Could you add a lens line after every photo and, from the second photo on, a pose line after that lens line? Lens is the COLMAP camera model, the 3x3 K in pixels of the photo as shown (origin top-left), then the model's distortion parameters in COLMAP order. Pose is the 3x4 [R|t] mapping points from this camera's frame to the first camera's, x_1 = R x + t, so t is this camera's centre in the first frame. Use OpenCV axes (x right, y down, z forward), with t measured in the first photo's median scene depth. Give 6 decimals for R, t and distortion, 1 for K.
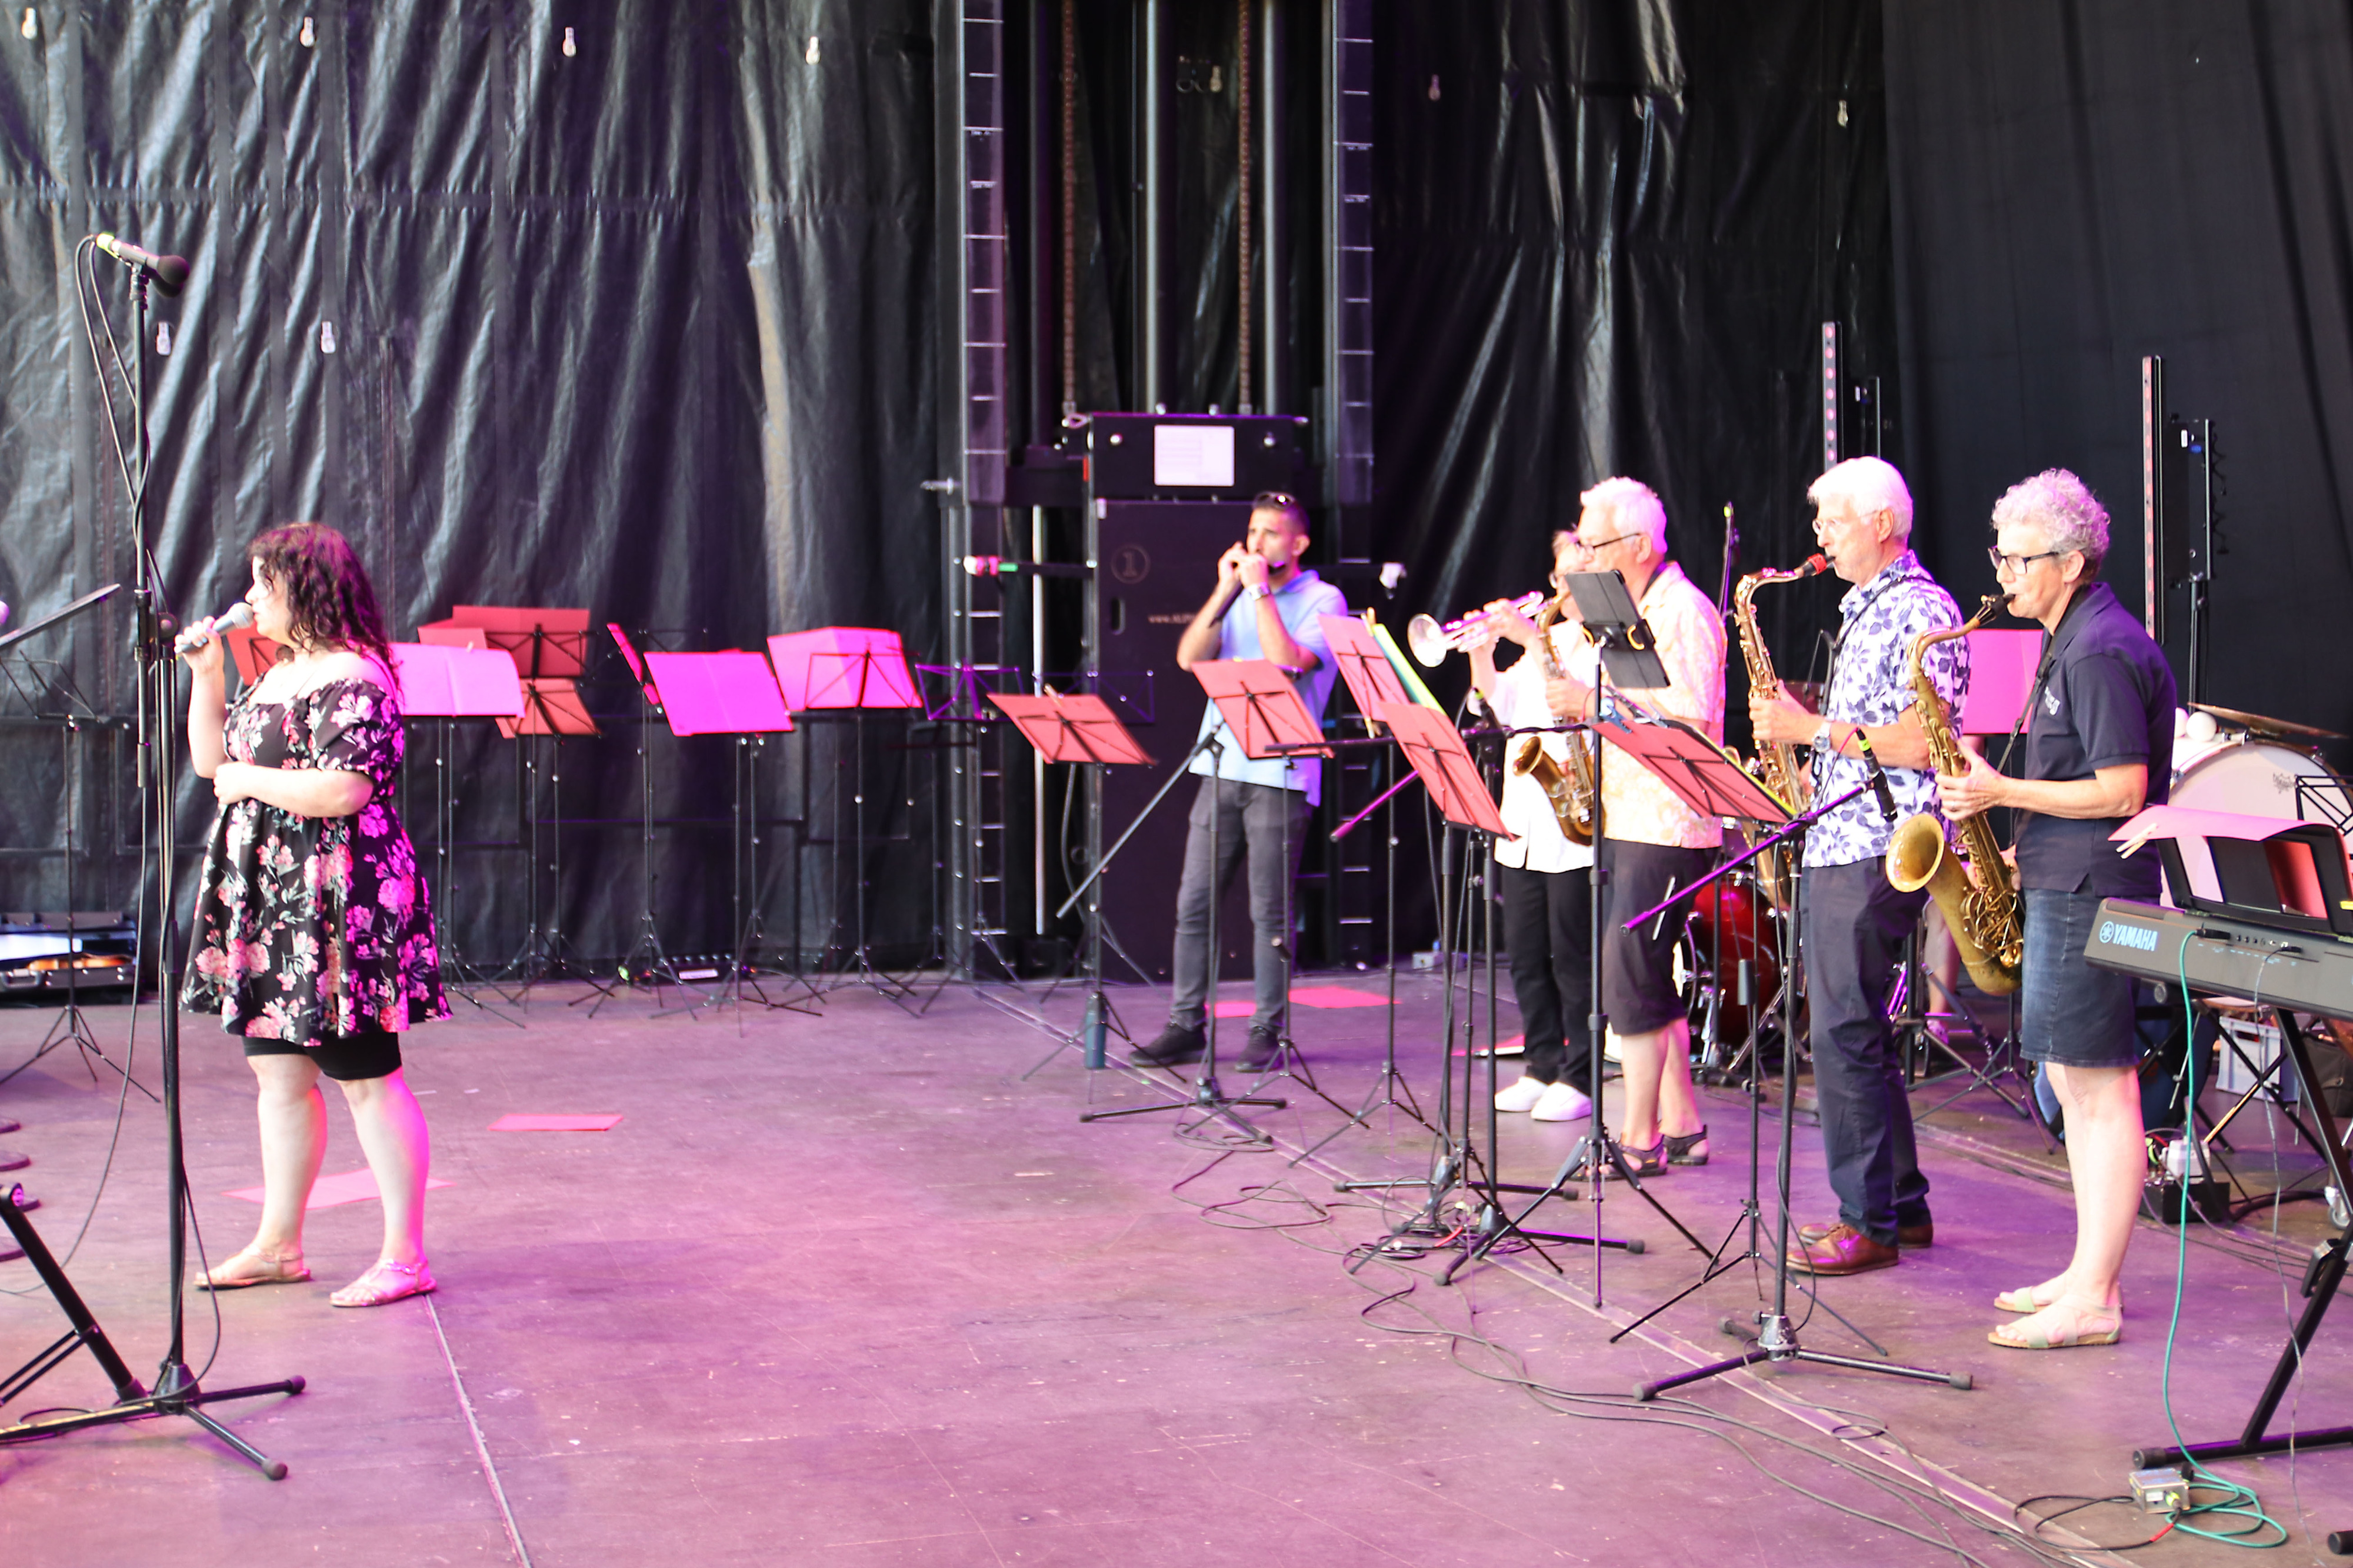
lens RADIAL K [[3093.4, 0, 1176.3], [0, 3093.4, 782.0], [0, 0, 1]] dist [0.019019, 0.000000]
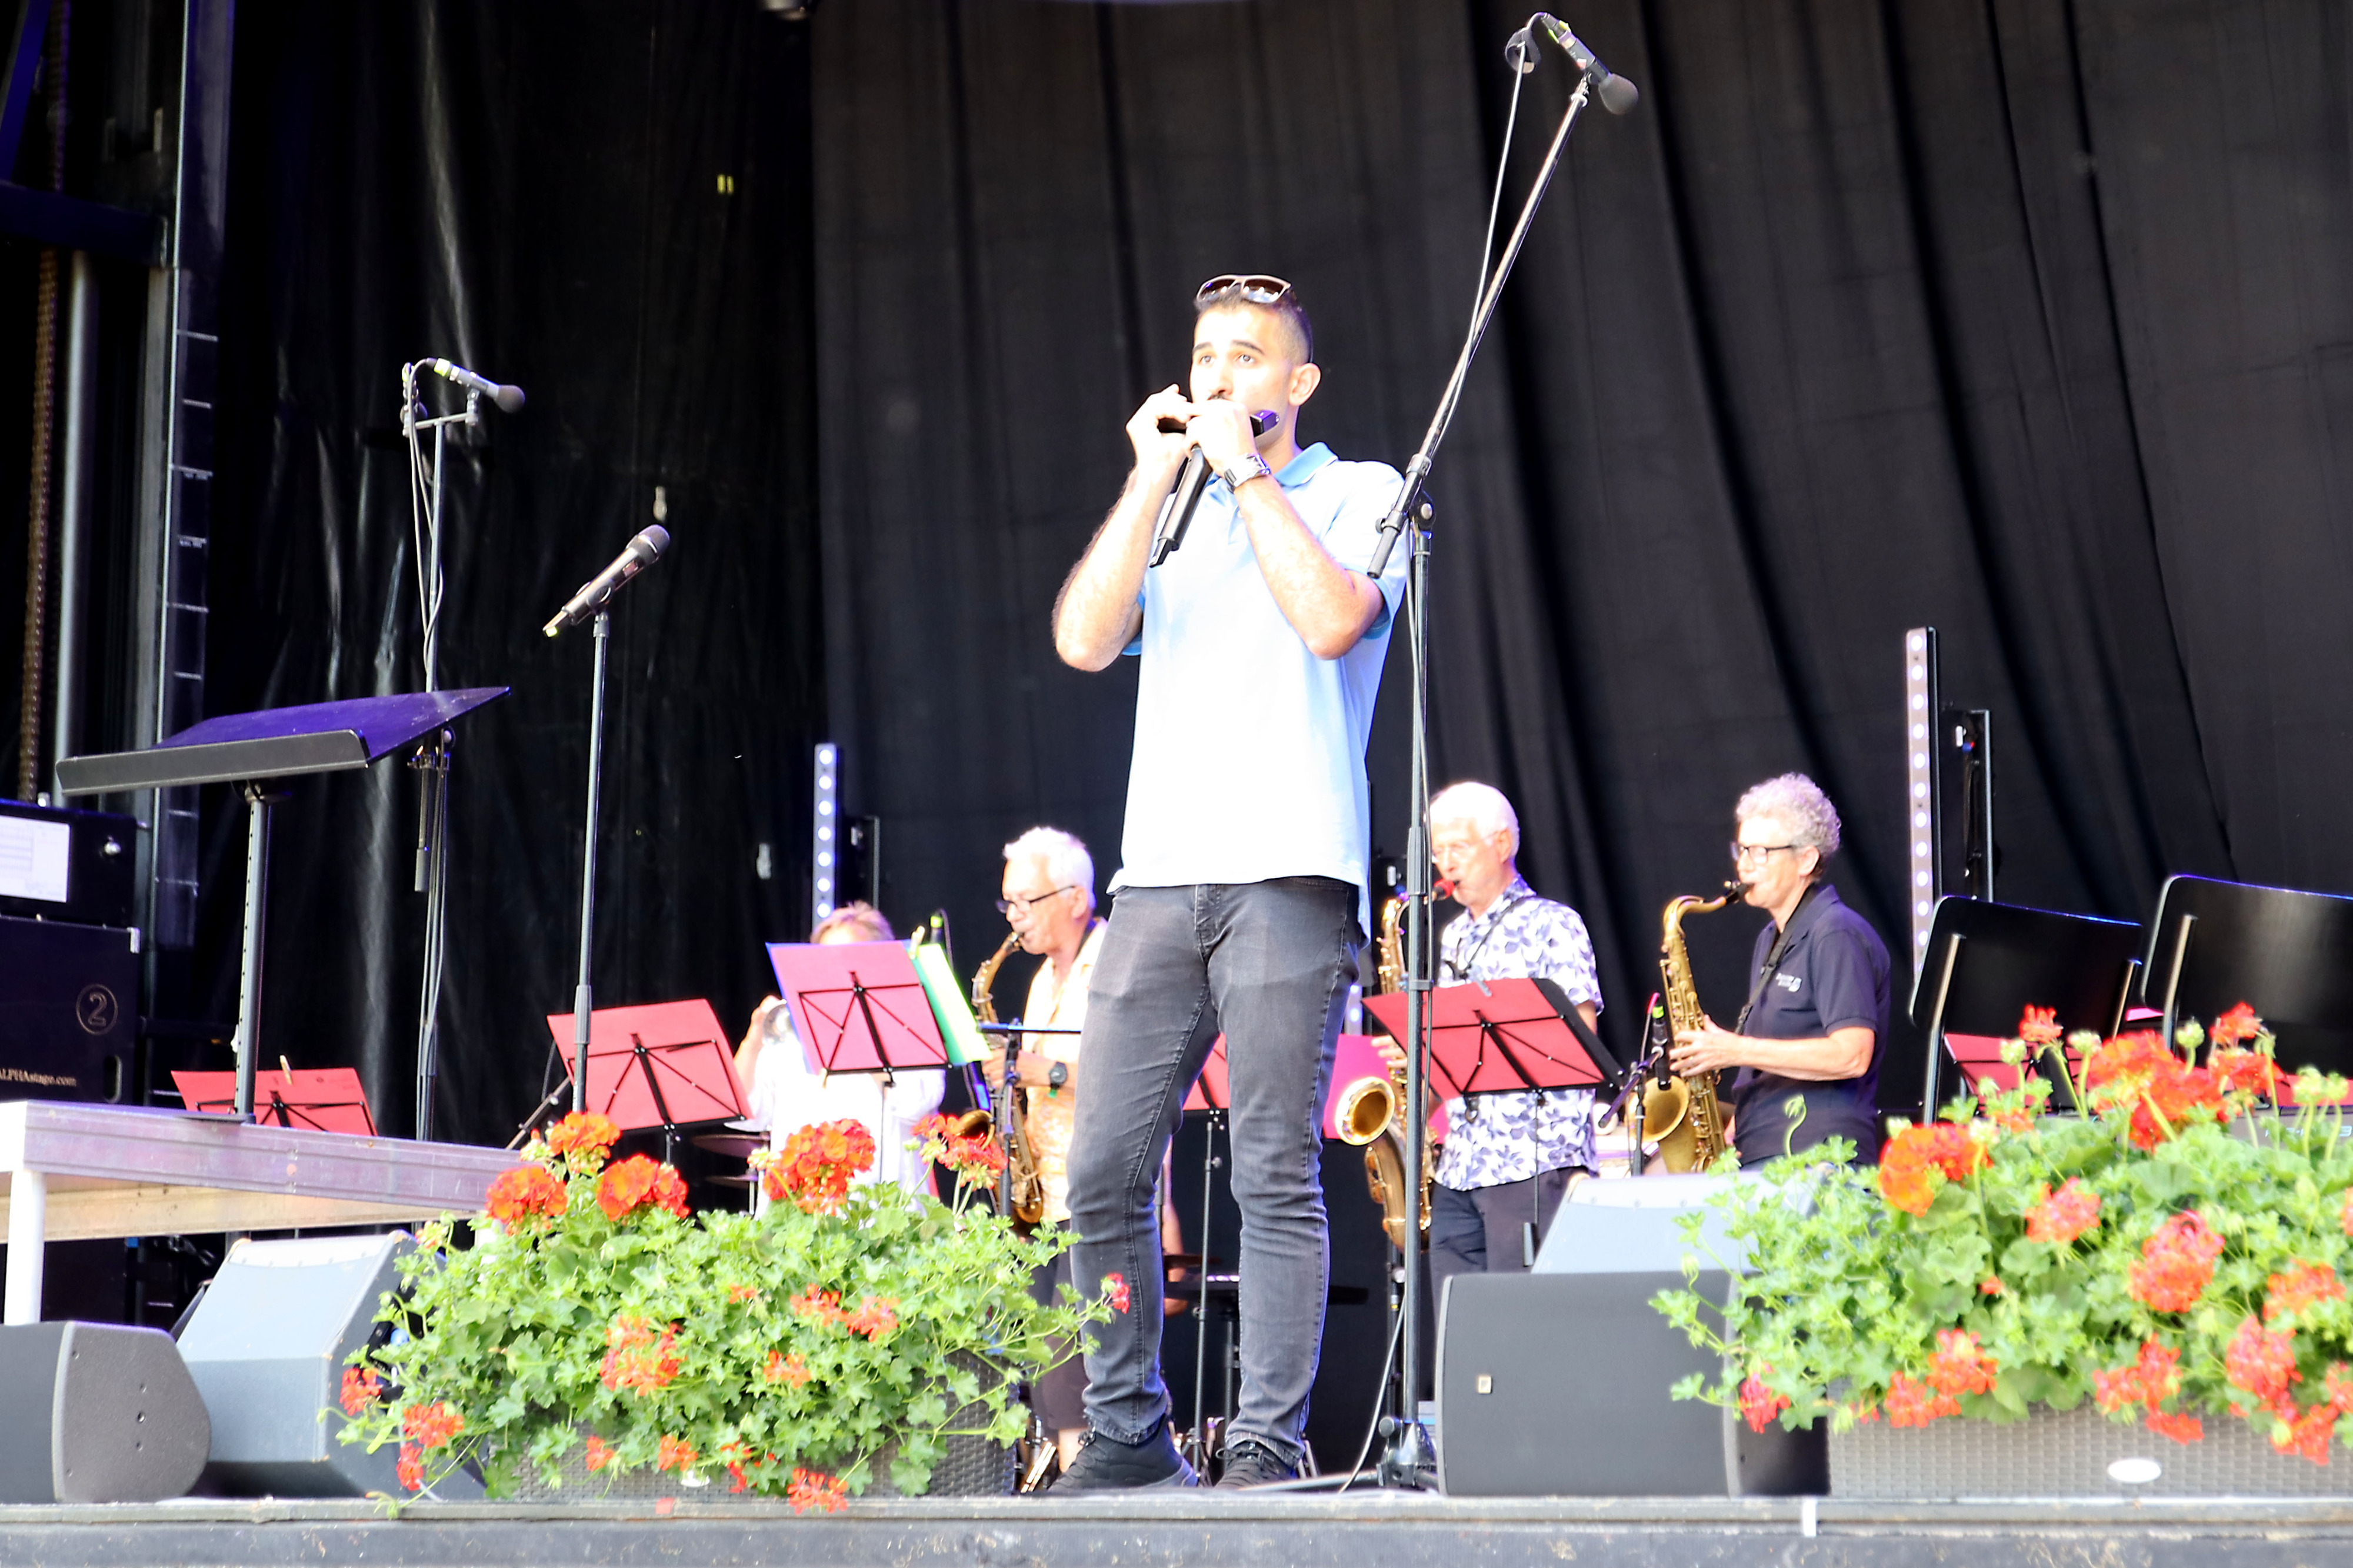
lens RADIAL K [[5199.5, 0, 1176.2], [0, 5199.5, 783.9], [0, 0, 1]] dist [-0.032062, 0.000000]
pose [[0.892990, 0.072732, 0.444161, -0.504170], [0.004344, 0.985418, -0.170096, 0.149475], [-0.450056, 0.153823, 0.879652, -0.361450]]
